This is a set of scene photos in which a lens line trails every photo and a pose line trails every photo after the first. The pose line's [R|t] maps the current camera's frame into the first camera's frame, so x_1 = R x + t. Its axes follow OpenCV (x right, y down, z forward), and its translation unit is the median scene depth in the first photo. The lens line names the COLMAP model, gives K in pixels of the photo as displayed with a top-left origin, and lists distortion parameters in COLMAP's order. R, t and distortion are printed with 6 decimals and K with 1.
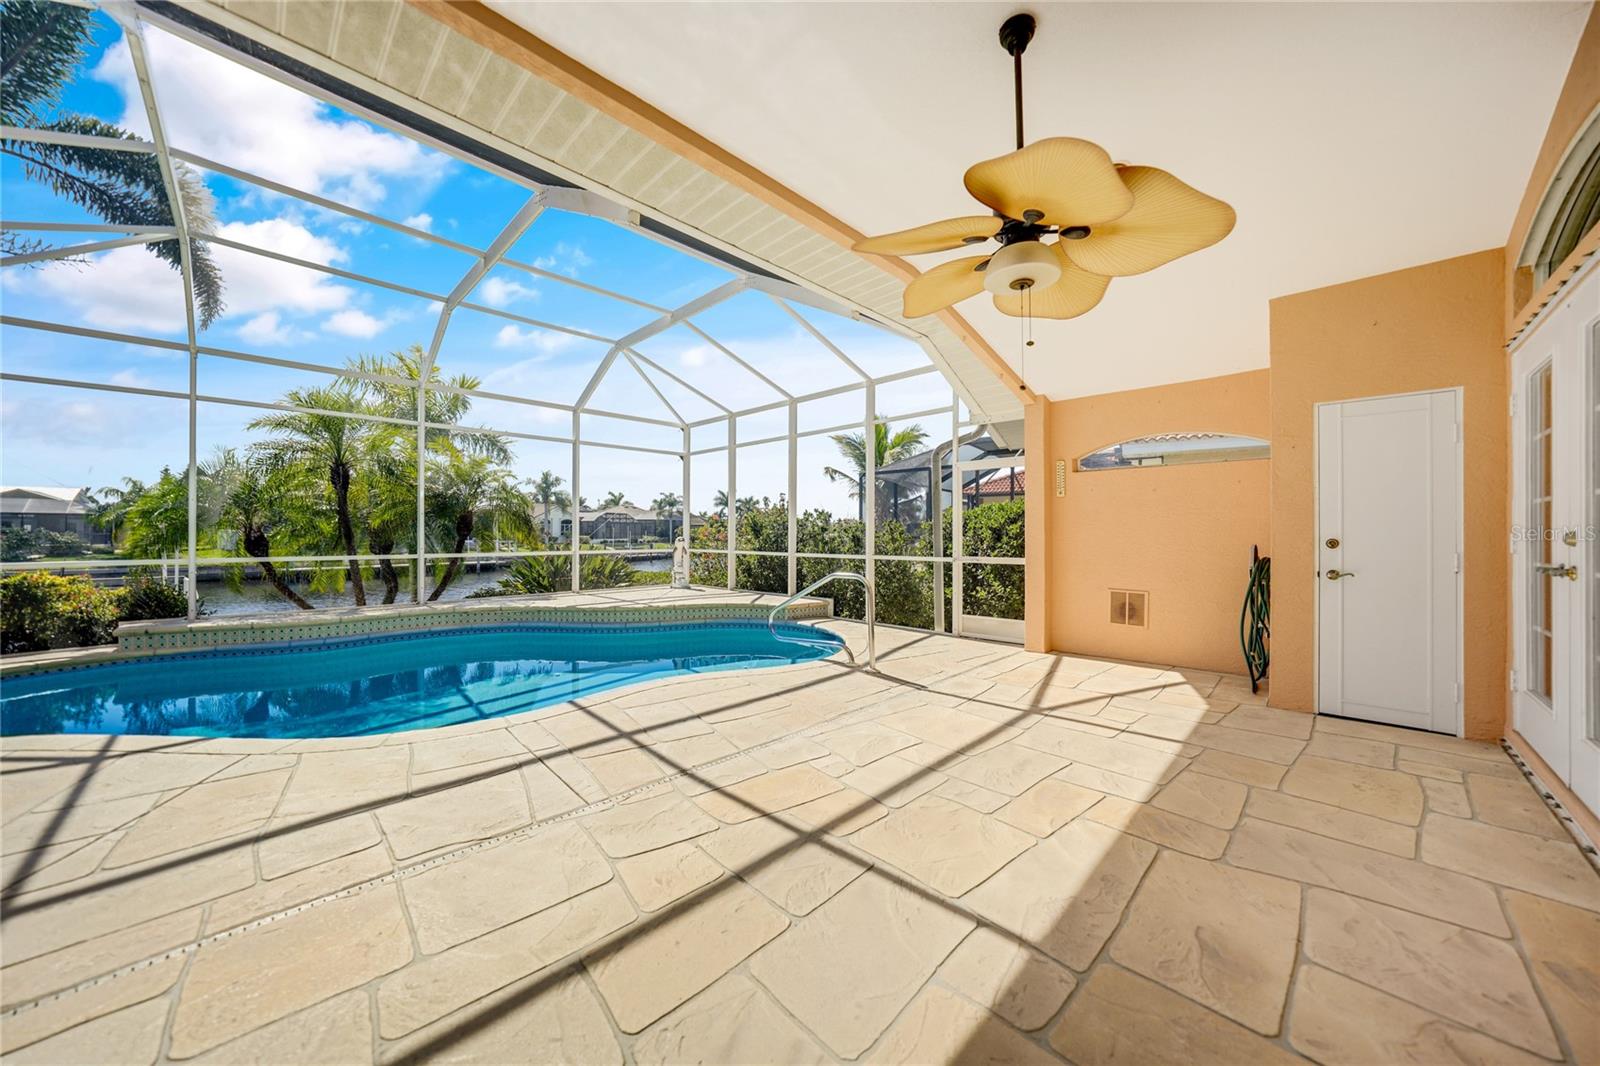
lens RADIAL K [[553.2, 0, 792.4], [0, 553.2, 533.3], [0, 0, 1]] dist [-0.007329, 0.000632]
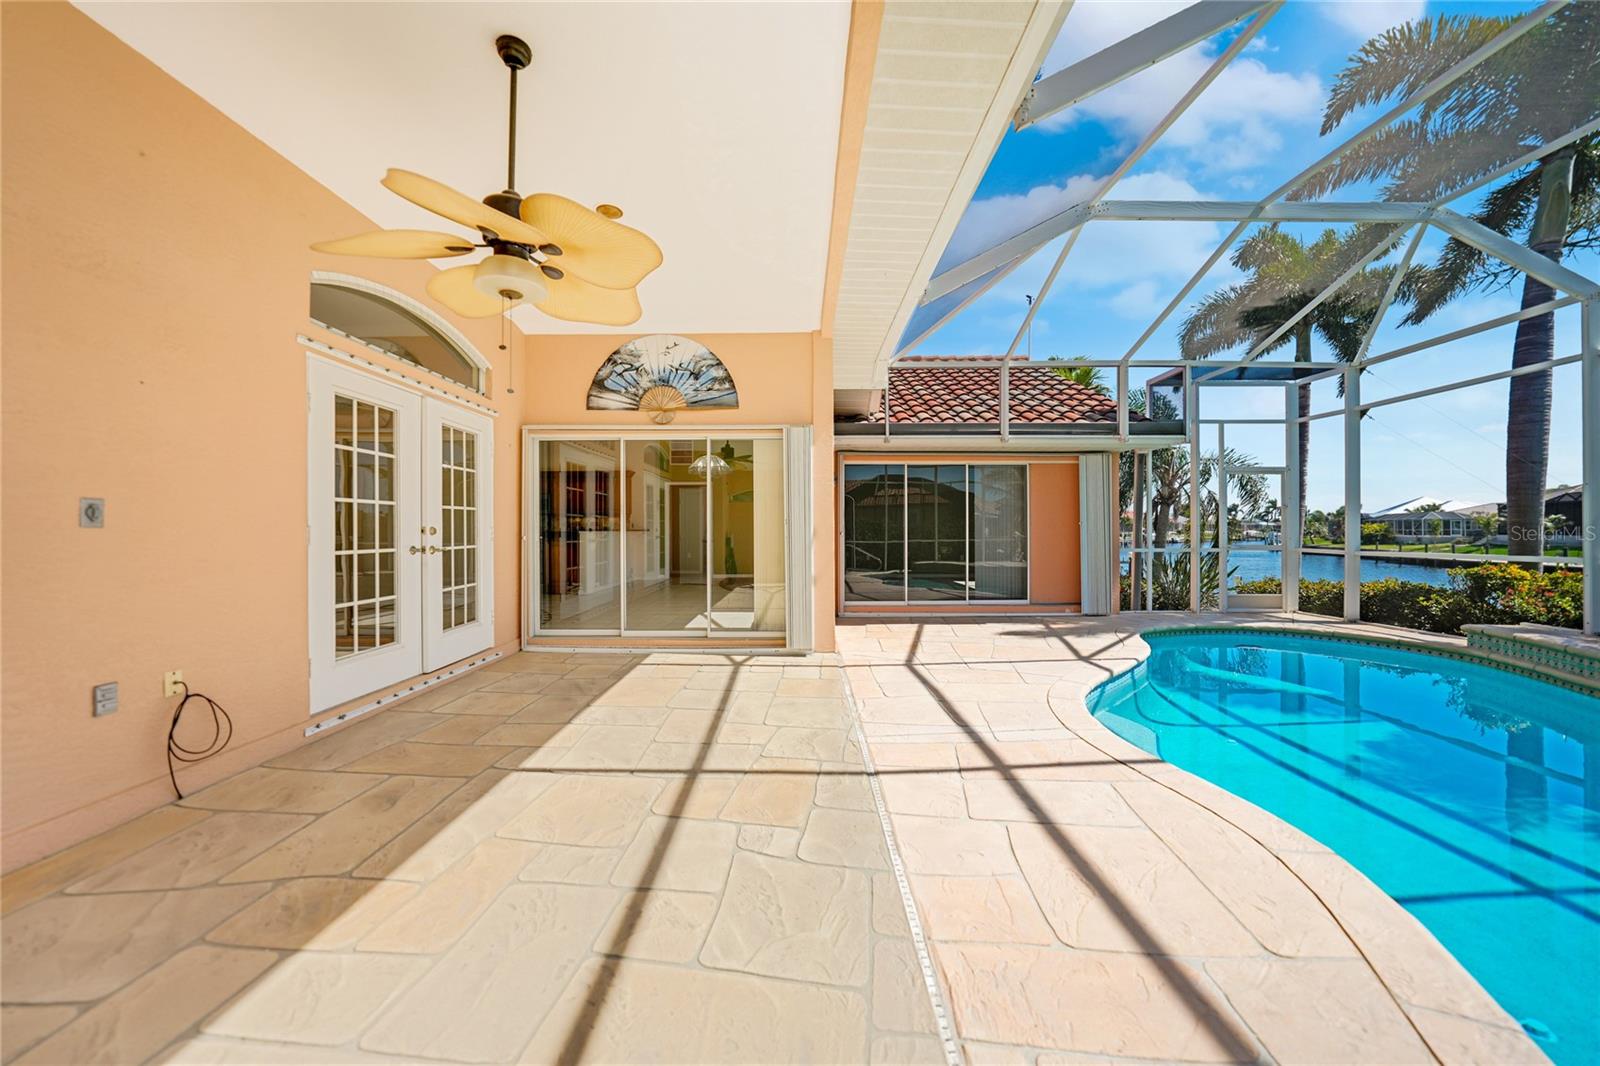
lens RADIAL K [[553.2, 0, 795.9], [0, 553.2, 531.0], [0, 0, 1]] dist [-0.007329, 0.000632]
pose [[-0.704518, 0.002688, -0.709681, 0.217561], [0.002960, 0.999995, 0.000850, 0.003922], [0.709679, -0.001501, -0.704523, 0.592865]]
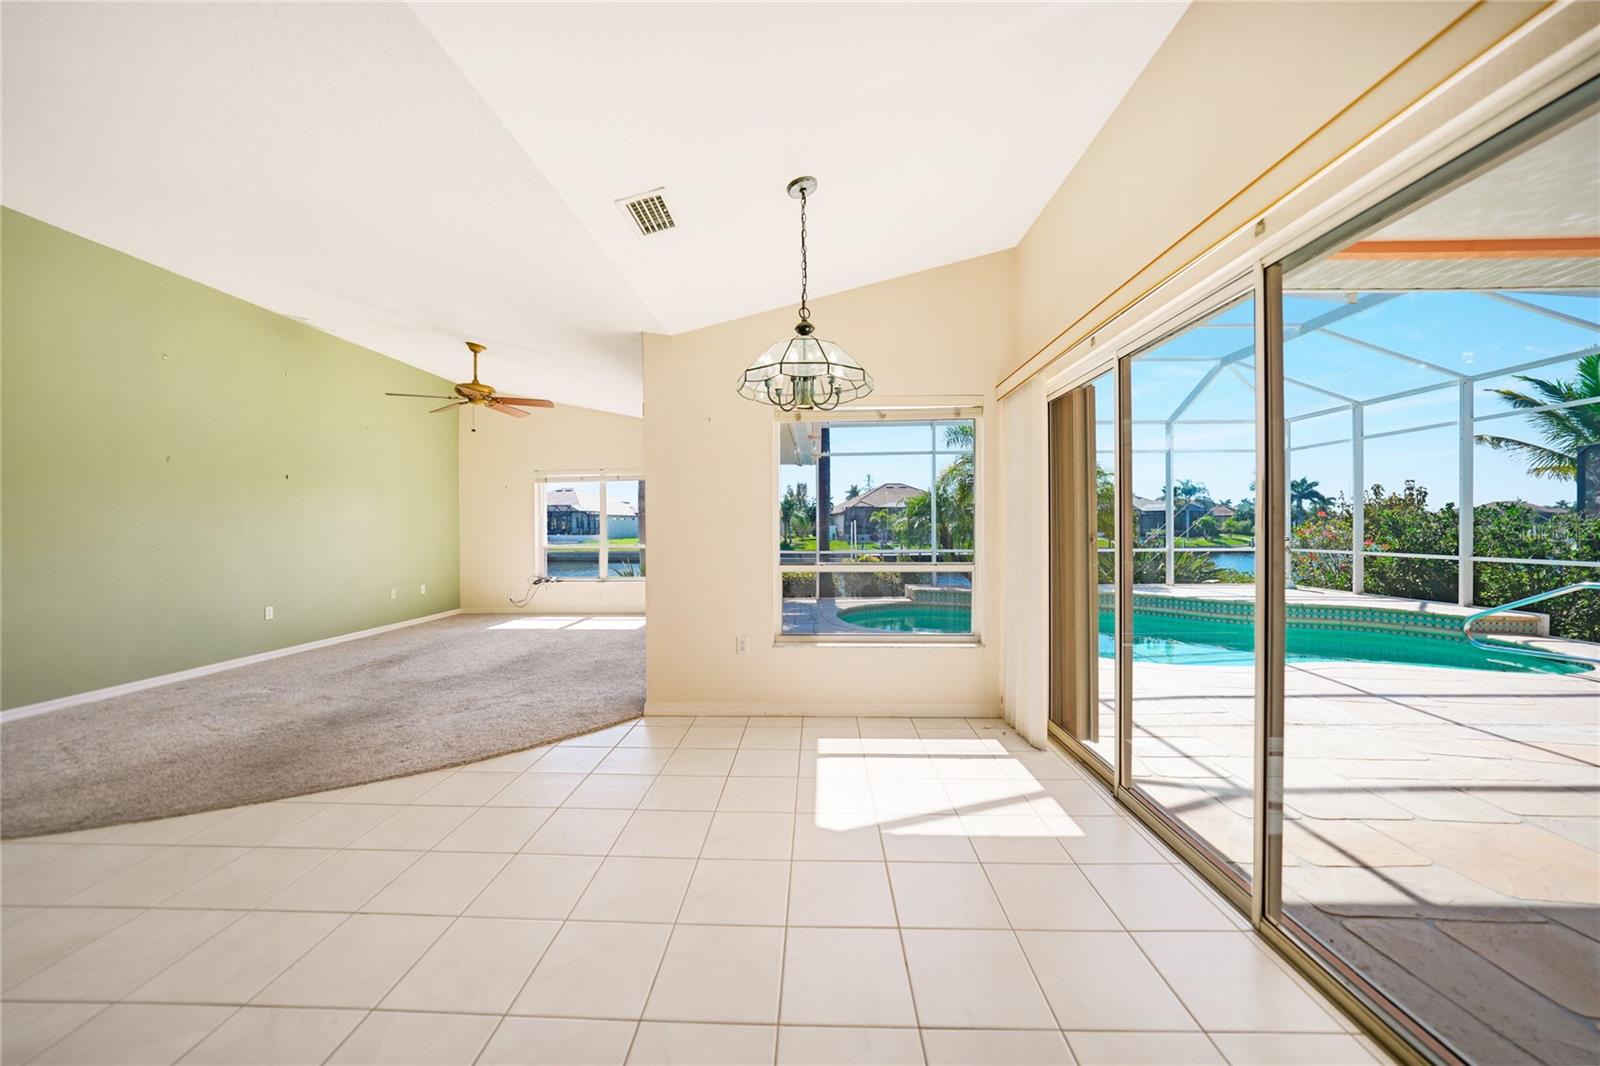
lens RADIAL K [[553.2, 0, 804.7], [0, 553.2, 530.1], [0, 0, 1]] dist [-0.007329, 0.000632]
pose [[0.698174, -0.002184, -0.715925, -0.121549], [0.008322, 0.999953, 0.005066, -0.020587], [0.715880, -0.009495, 0.698159, -0.373239]]
